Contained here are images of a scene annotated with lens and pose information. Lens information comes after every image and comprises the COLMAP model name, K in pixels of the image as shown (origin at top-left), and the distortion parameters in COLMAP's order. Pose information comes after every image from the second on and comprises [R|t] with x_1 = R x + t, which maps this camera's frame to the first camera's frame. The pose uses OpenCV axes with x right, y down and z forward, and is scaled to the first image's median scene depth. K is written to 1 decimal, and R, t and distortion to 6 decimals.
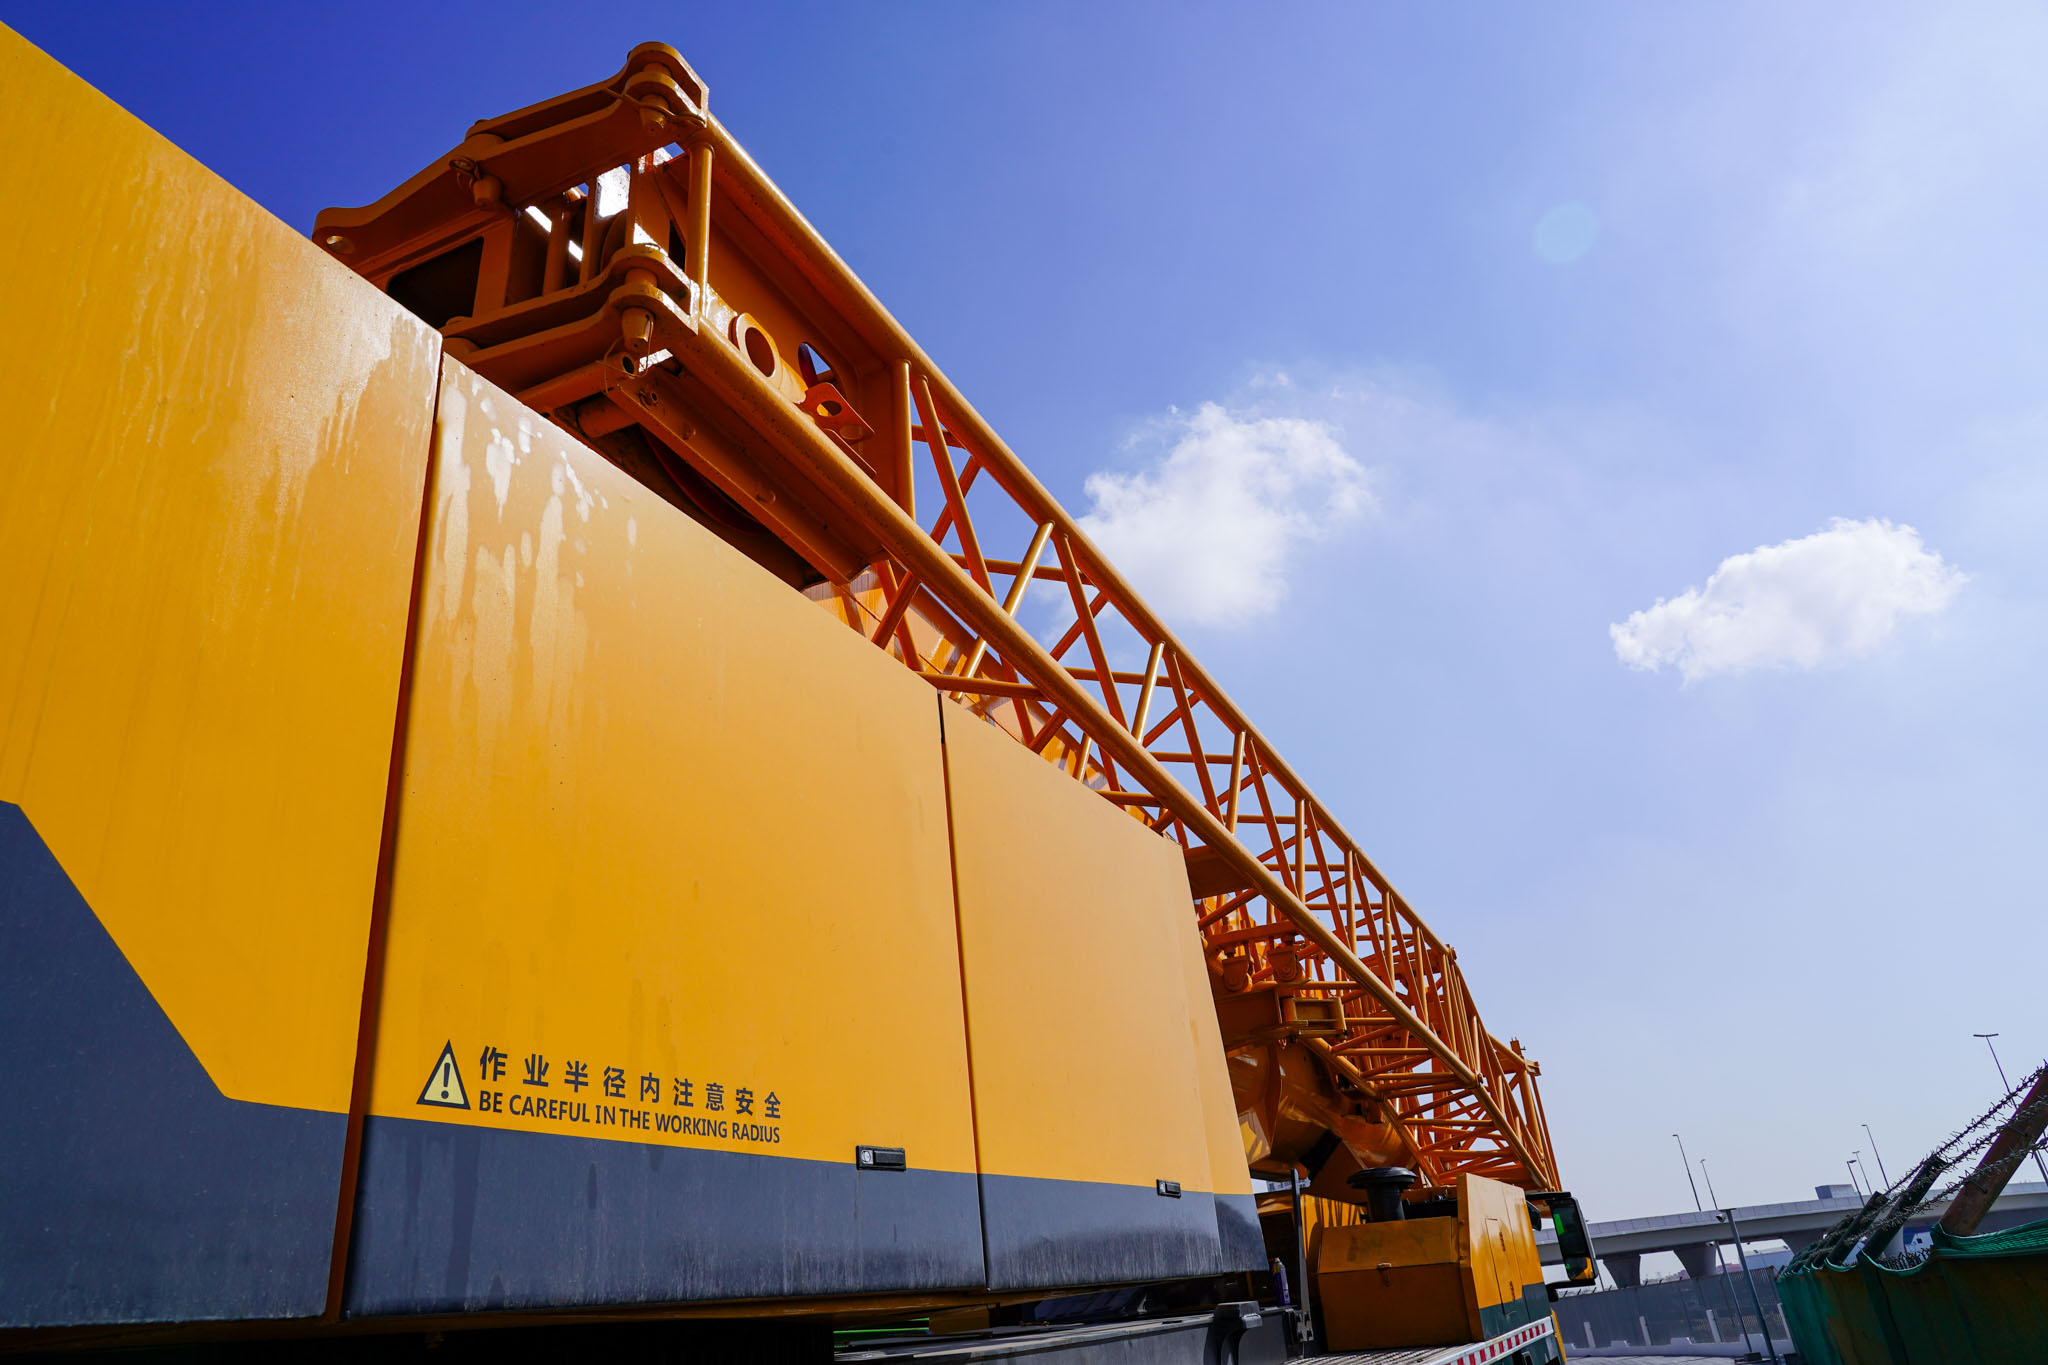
lens RADIAL K [[1353.3, 0, 1024.0], [0, 1353.3, 682.5], [0, 0, 1]] dist [-0.021717, 0.004427]
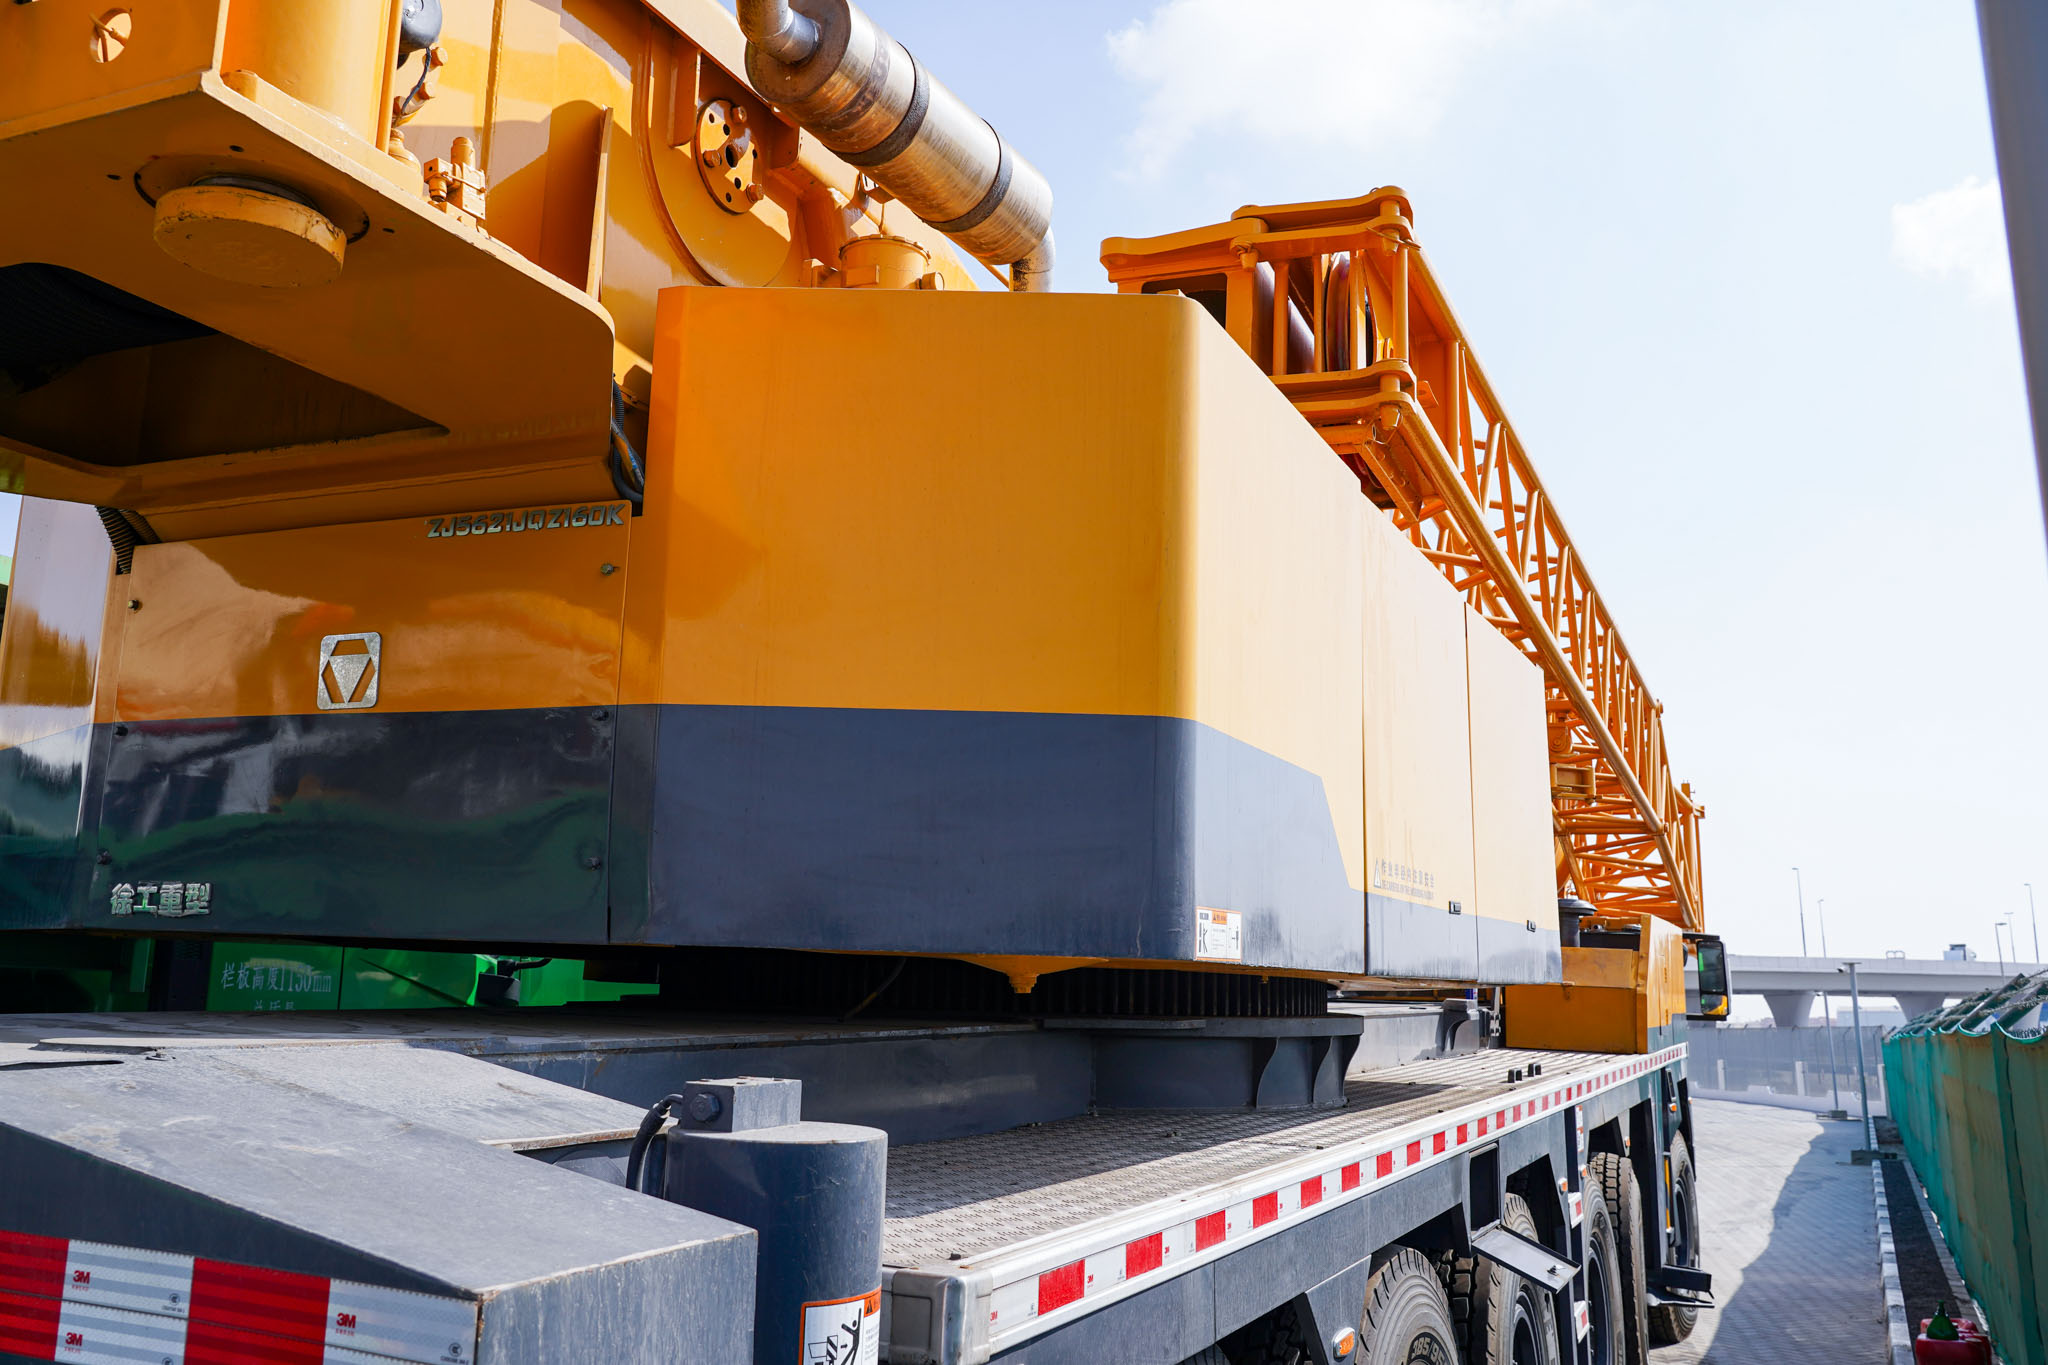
lens RADIAL K [[1727.0, 0, 1016.0], [0, 1727.0, 642.8], [0, 0, 1]] dist [0.000930, 0.002932]
pose [[0.993602, 0.112913, 0.002223, -0.164827], [-0.110014, 0.963277, 0.244936, -0.106126], [0.025515, -0.243613, 0.969537, -0.252382]]
